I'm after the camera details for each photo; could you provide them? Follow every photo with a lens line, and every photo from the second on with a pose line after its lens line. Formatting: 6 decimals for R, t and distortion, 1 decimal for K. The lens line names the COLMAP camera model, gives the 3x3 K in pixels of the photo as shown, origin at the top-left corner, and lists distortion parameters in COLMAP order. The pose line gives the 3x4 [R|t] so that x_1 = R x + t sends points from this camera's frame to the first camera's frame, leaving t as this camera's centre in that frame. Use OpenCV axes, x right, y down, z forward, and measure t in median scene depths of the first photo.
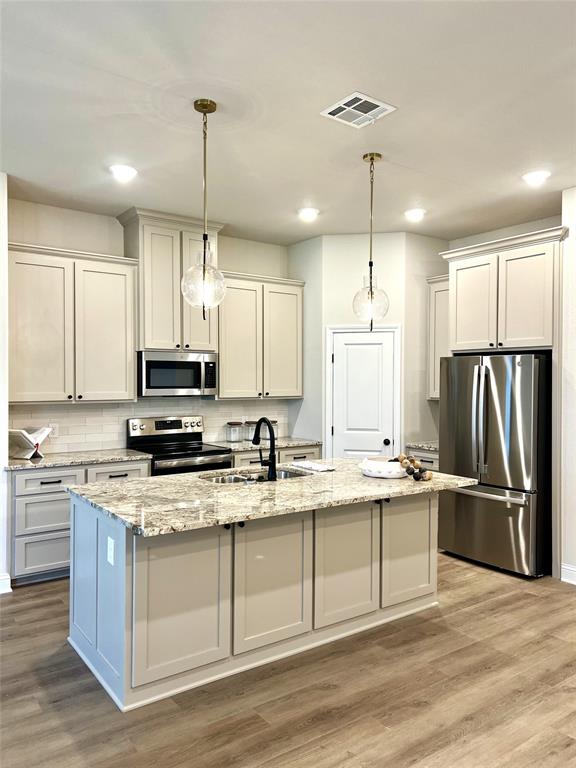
lens RADIAL K [[581.5, 0, 290.5], [0, 581.5, 384.7], [0, 0, 1]] dist [0.041009, -0.025099]
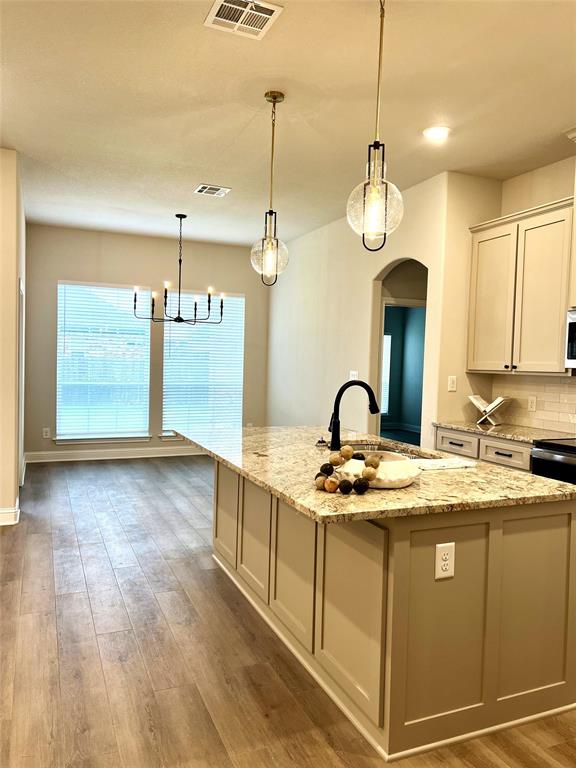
lens RADIAL K [[581.5, 0, 290.5], [0, 581.5, 384.6], [0, 0, 1]] dist [0.041009, -0.025099]
pose [[-0.218996, 0.031958, -0.975202, 0.890626], [-0.039624, 0.998348, 0.041615, 0.032837], [0.974921, 0.047755, -0.217368, 1.186315]]
